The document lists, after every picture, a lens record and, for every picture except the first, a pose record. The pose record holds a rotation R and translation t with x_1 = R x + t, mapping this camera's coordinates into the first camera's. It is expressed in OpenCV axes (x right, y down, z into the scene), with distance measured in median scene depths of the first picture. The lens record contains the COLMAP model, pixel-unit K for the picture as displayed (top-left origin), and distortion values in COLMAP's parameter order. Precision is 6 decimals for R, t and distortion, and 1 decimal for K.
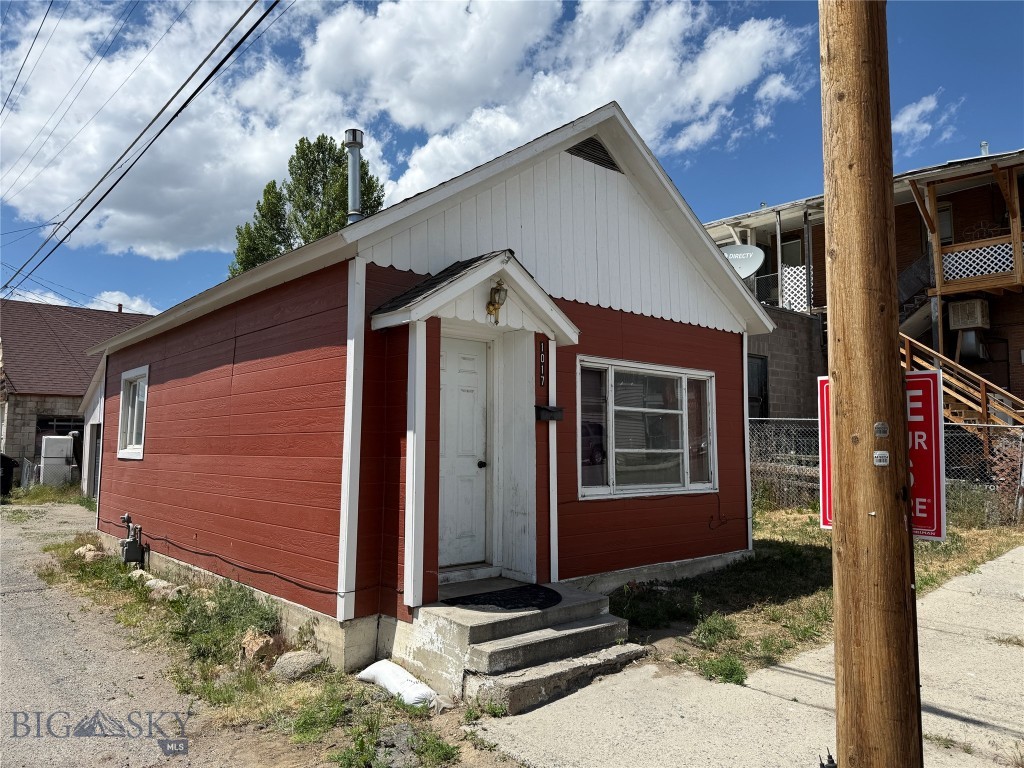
lens RADIAL K [[744.9, 0, 505.2], [0, 744.9, 388.3], [0, 0, 1]] dist [0.038925, -0.055531]
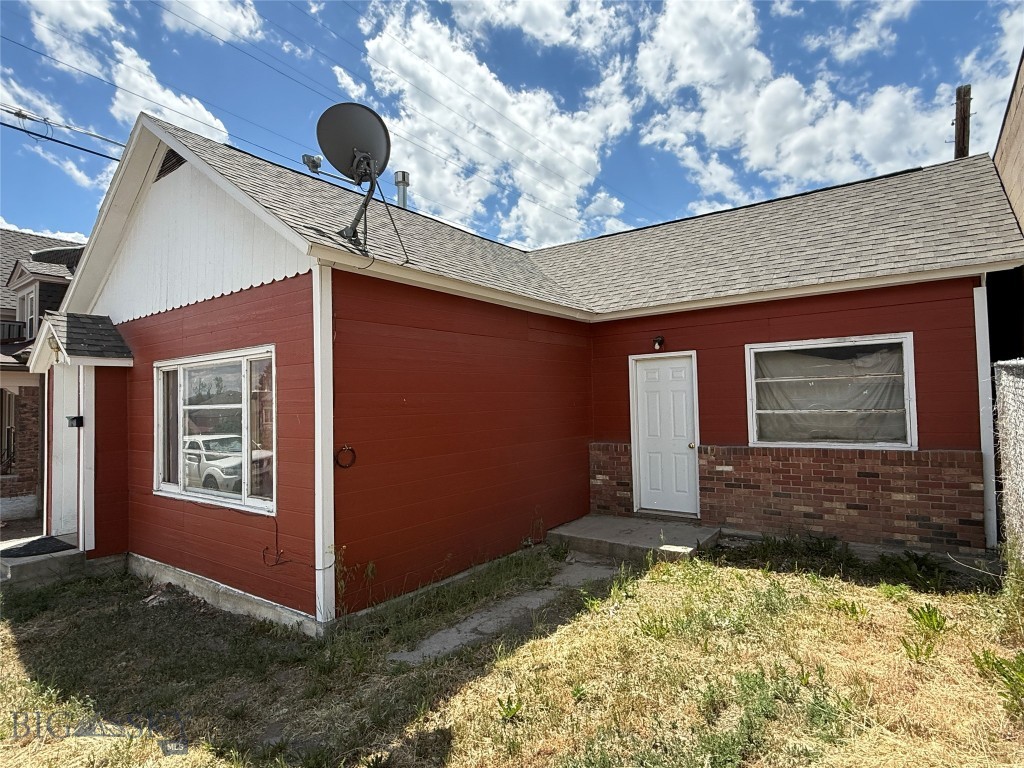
lens RADIAL K [[575.8, 0, 519.4], [0, 575.8, 398.3], [0, 0, 1]] dist [0.015239, -0.008396]
pose [[0.219086, -0.026676, -0.975341, 0.998621], [0.104956, 0.994470, -0.003623, 0.063292], [0.970044, -0.101574, 0.220675, 1.266347]]
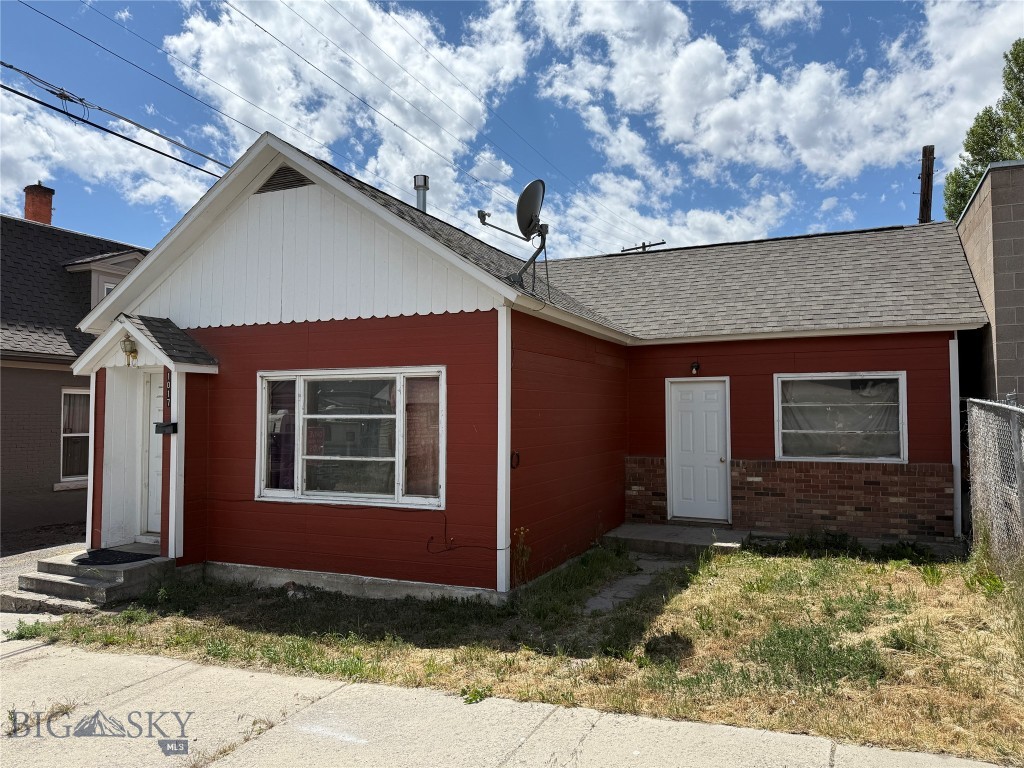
lens RADIAL K [[744.9, 0, 517.2], [0, 744.9, 401.9], [0, 0, 1]] dist [0.038925, -0.055531]
pose [[0.414015, -0.026205, -0.909893, 1.235956], [0.078409, 0.996897, 0.006967, 0.022019], [0.906887, -0.074228, 0.414785, 0.843911]]
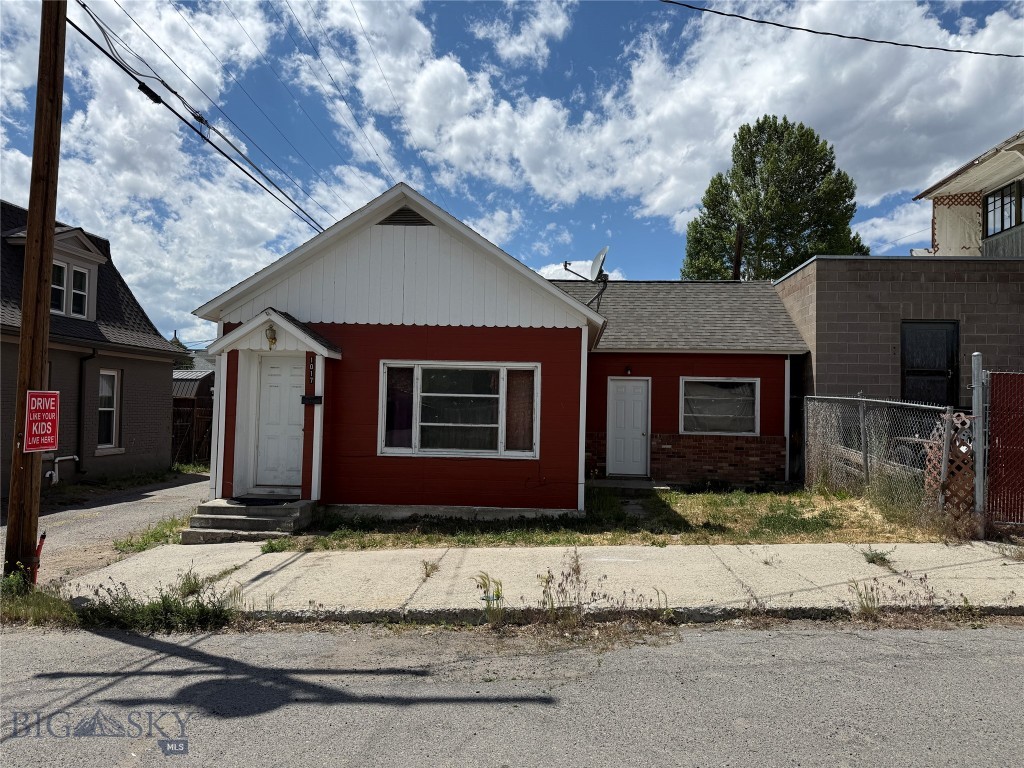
lens RADIAL K [[744.9, 0, 511.4], [0, 744.9, 385.8], [0, 0, 1]] dist [0.038925, -0.055531]
pose [[0.717706, -0.017844, -0.696118, 1.277618], [0.039409, 0.999110, 0.015020, -0.004423], [0.695230, -0.038214, 0.717771, 0.096374]]
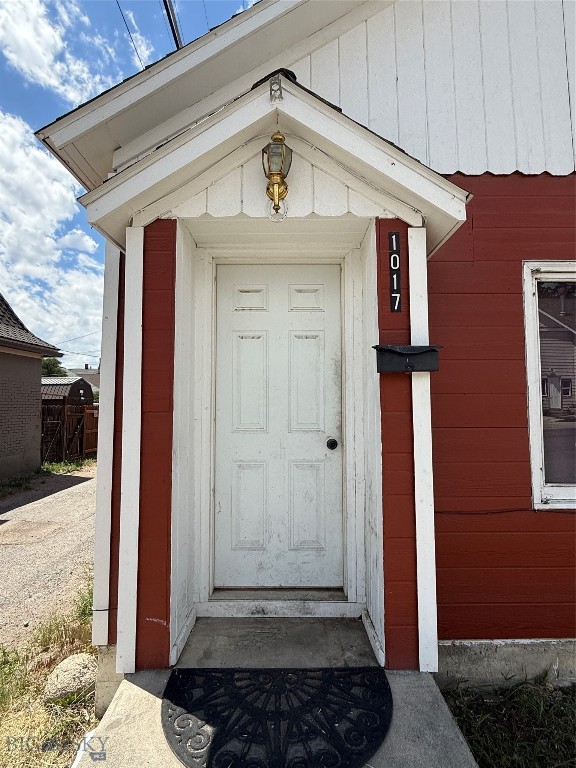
lens RADIAL K [[431.8, 0, 286.3], [0, 431.8, 387.9], [0, 0, 1]] dist [0.015239, -0.008396]
pose [[0.760752, -0.035962, -0.648046, 0.164413], [0.057671, 0.998260, 0.012304, 0.037840], [0.646475, -0.046734, 0.761502, 0.580685]]
